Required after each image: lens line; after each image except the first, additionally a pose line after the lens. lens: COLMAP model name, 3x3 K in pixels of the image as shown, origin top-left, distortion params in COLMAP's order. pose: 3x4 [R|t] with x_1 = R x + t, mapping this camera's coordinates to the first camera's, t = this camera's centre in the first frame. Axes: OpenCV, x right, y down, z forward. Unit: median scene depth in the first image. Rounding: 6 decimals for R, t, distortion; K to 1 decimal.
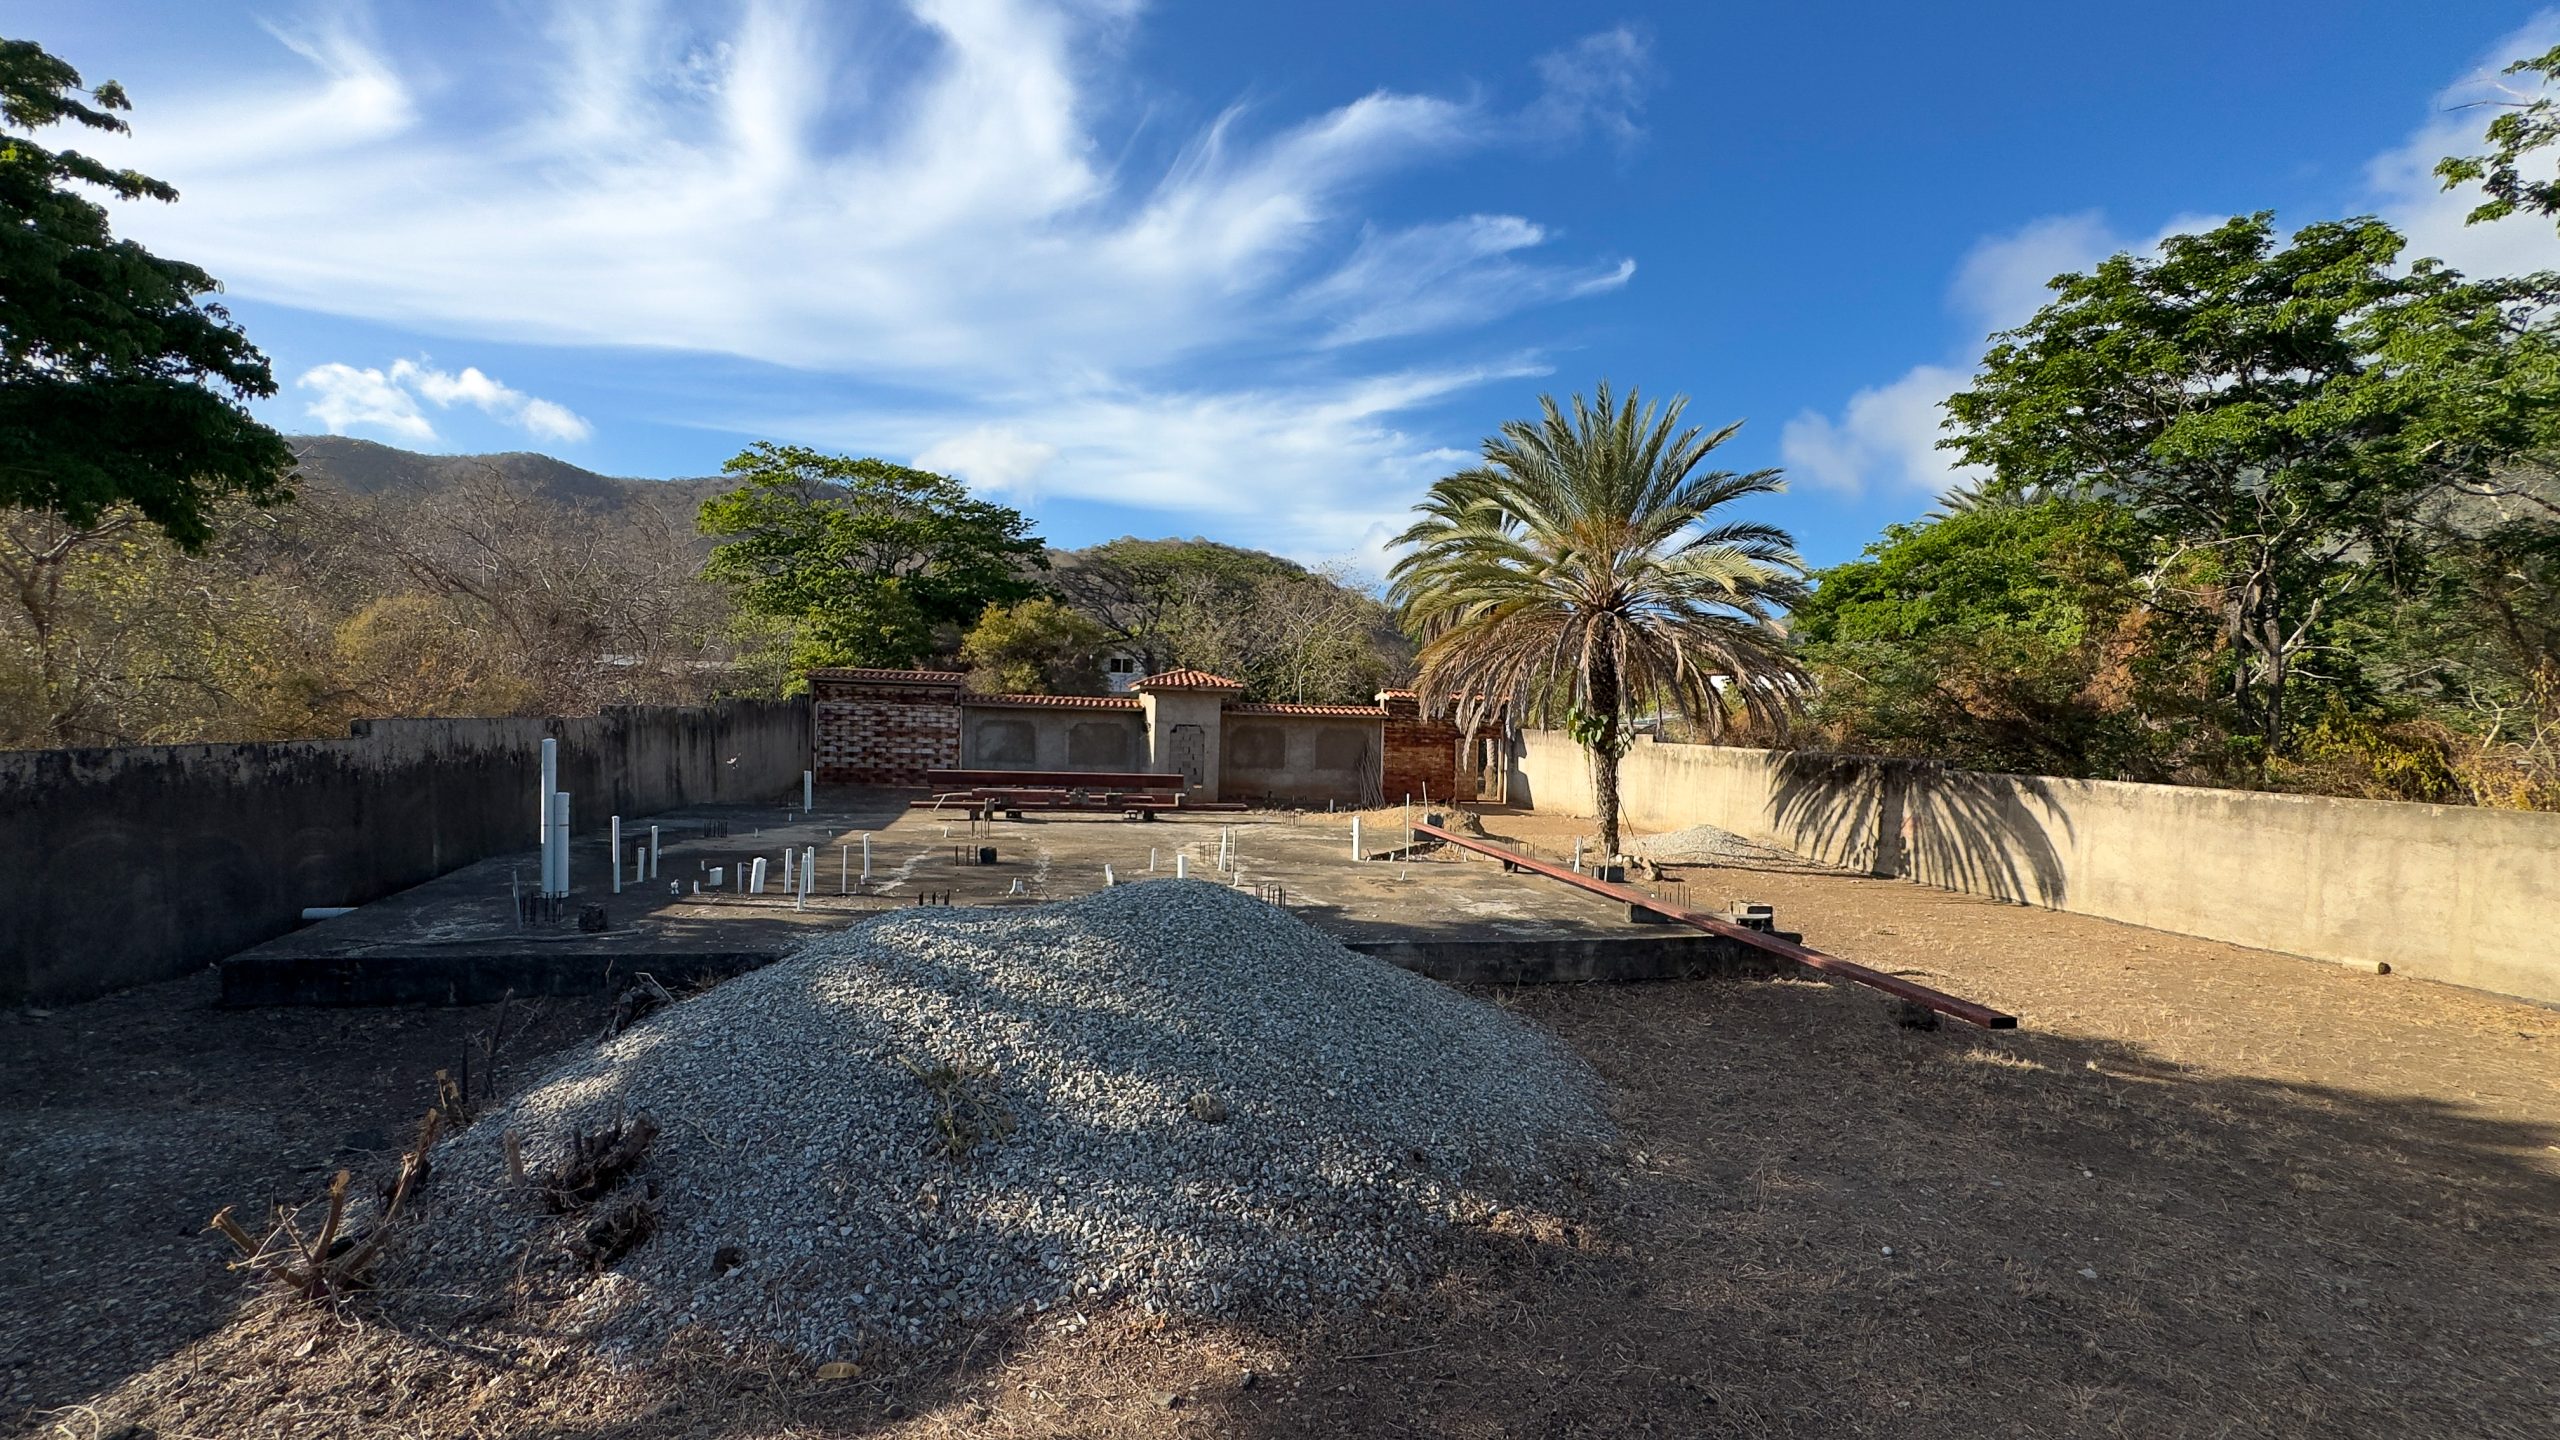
lens RADIAL K [[1036.5, 0, 1281.2], [0, 1036.5, 695.1], [0, 0, 1]] dist [-0.033649, 0.016290]
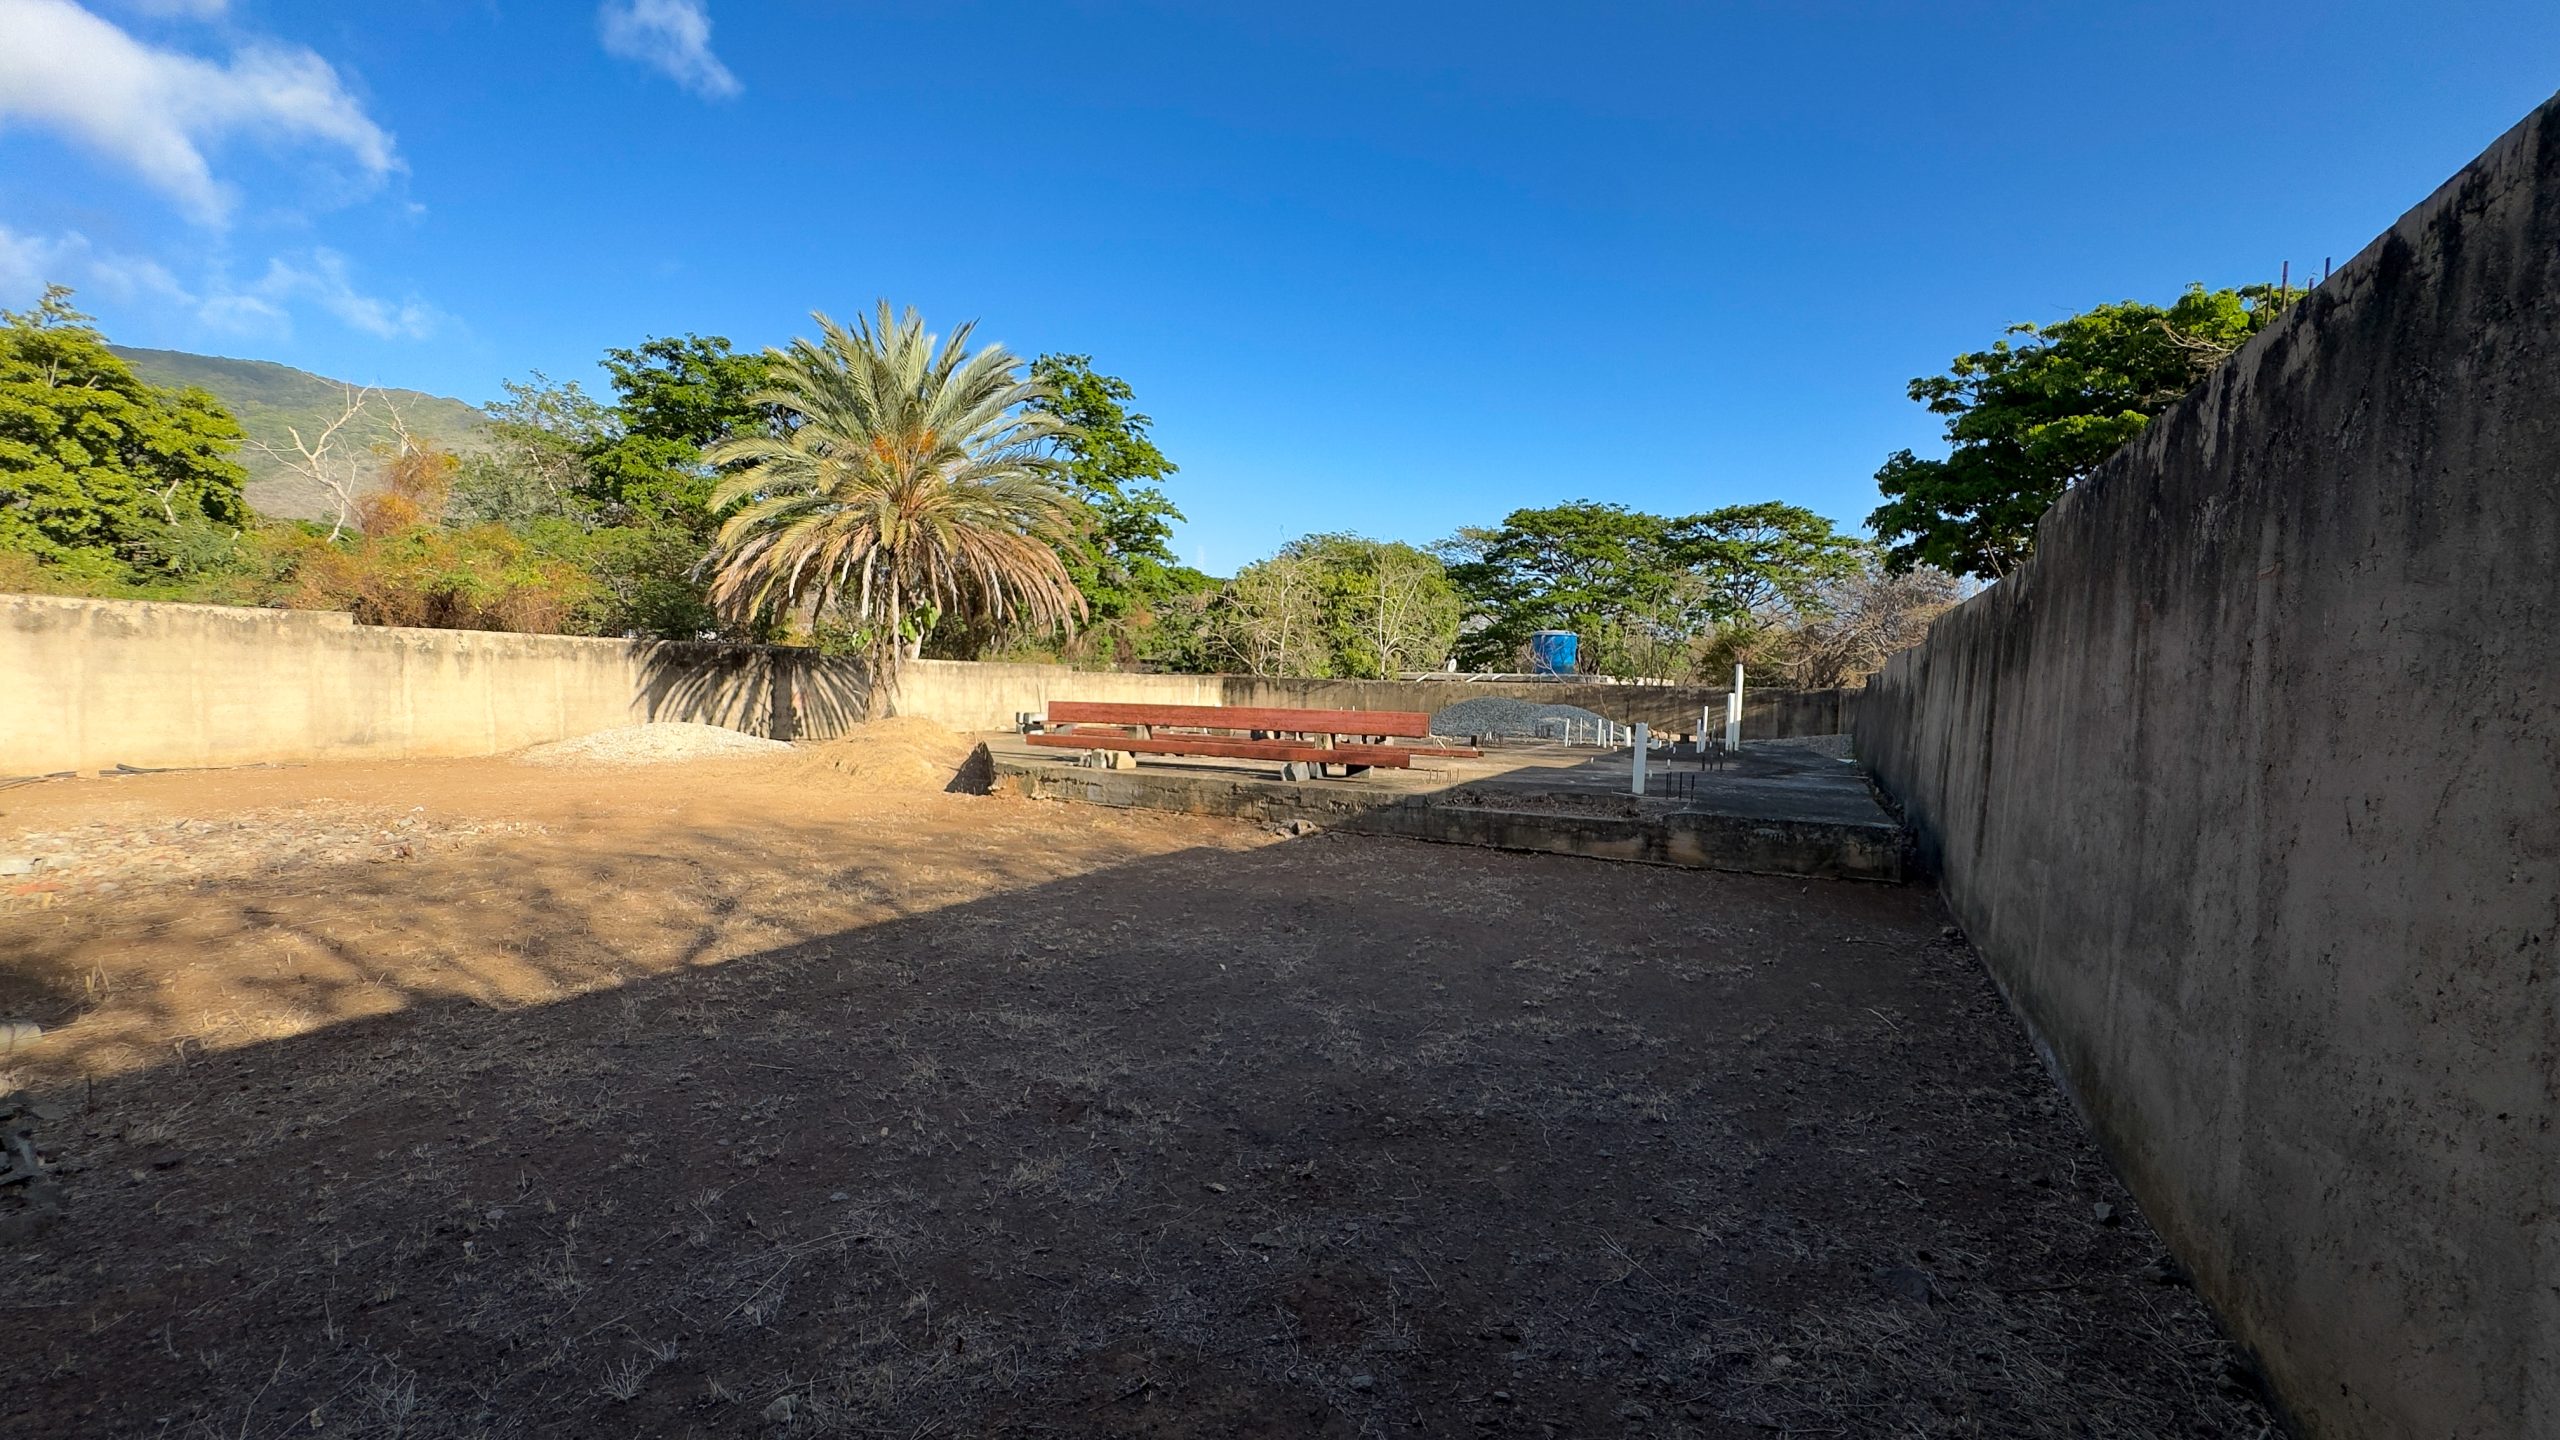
lens RADIAL K [[1036.5, 0, 1290.6], [0, 1036.5, 715.1], [0, 0, 1]] dist [-0.033649, 0.016290]
pose [[-0.746744, -0.072766, 0.661119, -0.686071], [-0.061585, 0.997292, 0.040204, 0.055358], [-0.662254, -0.010693, -0.749203, 1.494282]]
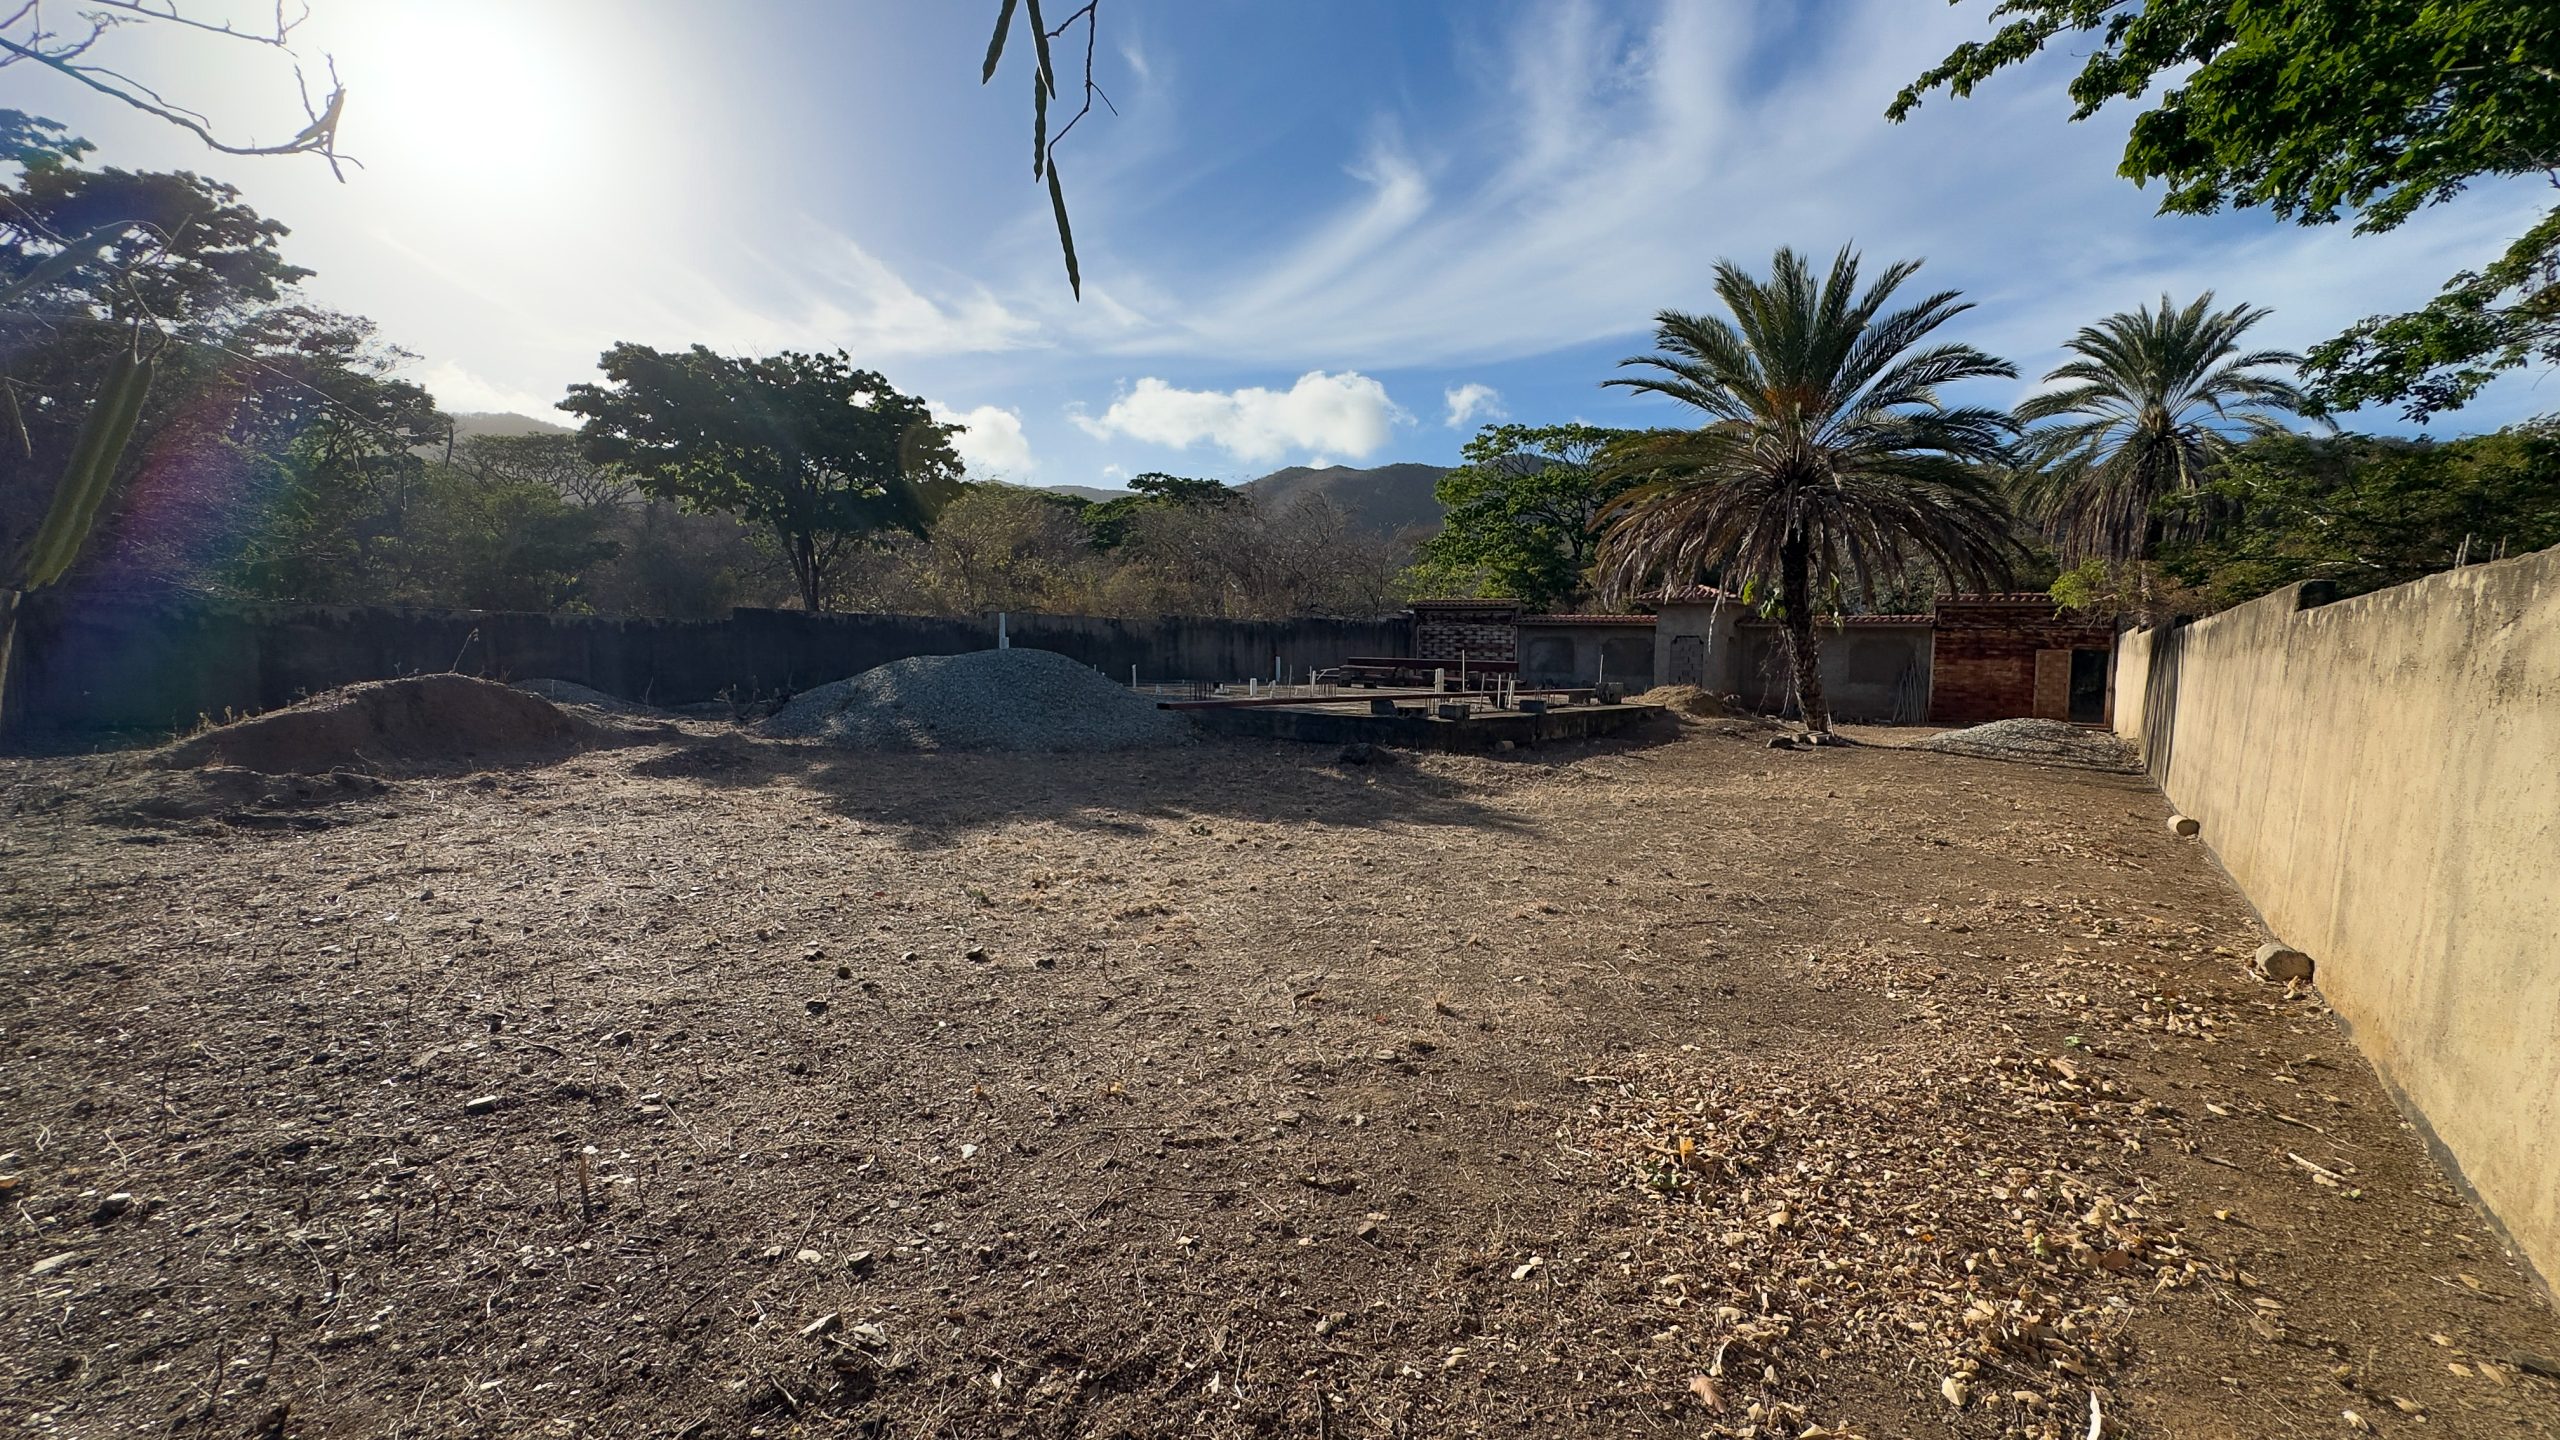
lens RADIAL K [[1036.5, 0, 1297.4], [0, 1036.5, 720.5], [0, 0, 1]] dist [-0.033649, 0.016290]
pose [[0.661693, 0.037068, -0.748858, 0.714489], [0.011947, 0.998129, 0.059964, 0.075714], [0.749680, -0.048625, 0.660012, -0.010093]]
